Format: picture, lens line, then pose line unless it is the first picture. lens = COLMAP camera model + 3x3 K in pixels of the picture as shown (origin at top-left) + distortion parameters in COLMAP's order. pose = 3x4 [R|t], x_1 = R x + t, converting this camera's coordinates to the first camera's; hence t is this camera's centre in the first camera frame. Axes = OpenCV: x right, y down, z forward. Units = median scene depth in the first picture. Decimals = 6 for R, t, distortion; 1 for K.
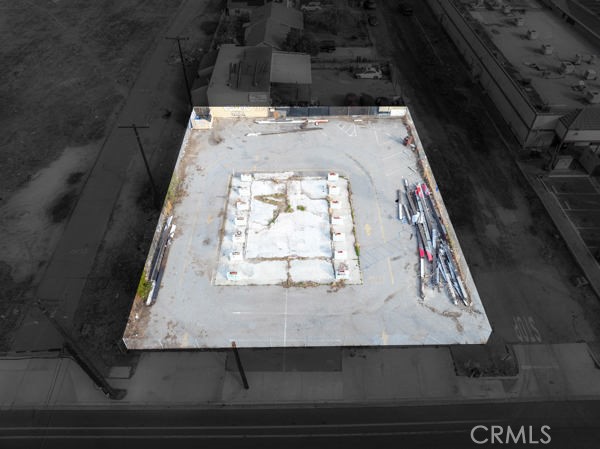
lens RADIAL K [[421.7, 0, 302.2], [0, 421.7, 221.2], [0, 0, 1]] dist [-0.035260, 0.003245]
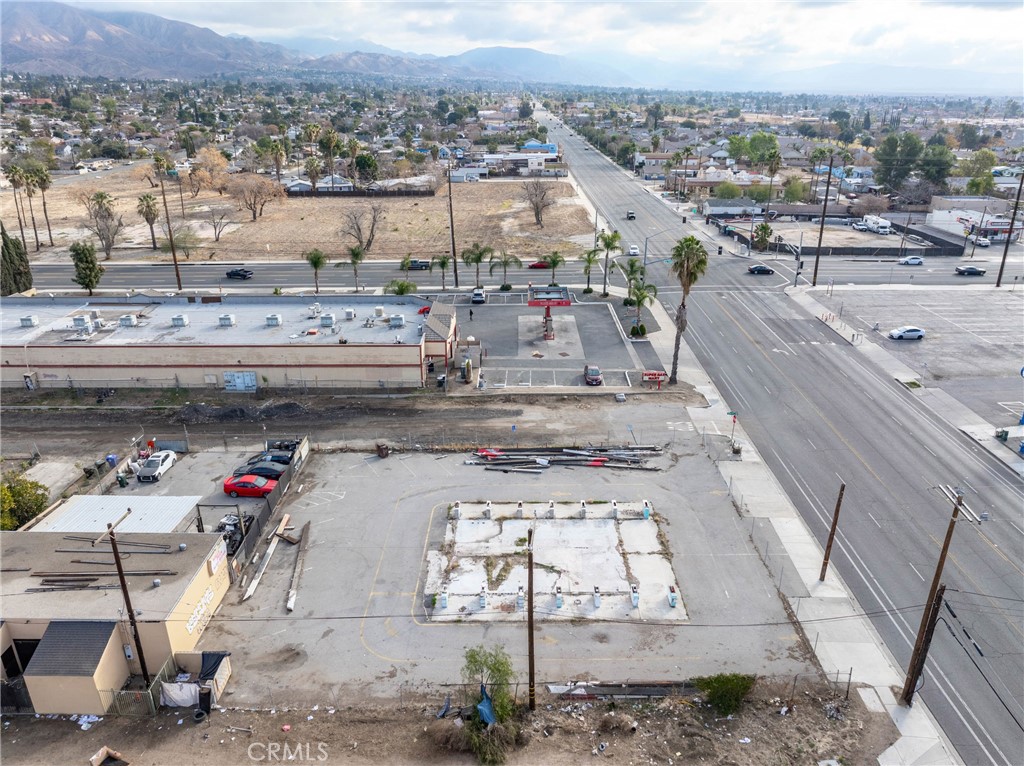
lens RADIAL K [[724.0, 0, 517.5], [0, 724.0, 372.9], [0, 0, 1]] dist [-0.031384, -0.006628]
pose [[0.006971, -0.350612, 0.936495, -0.922667], [0.711624, 0.659683, 0.241680, -0.460939], [-0.702525, 0.664748, 0.254103, 0.528769]]
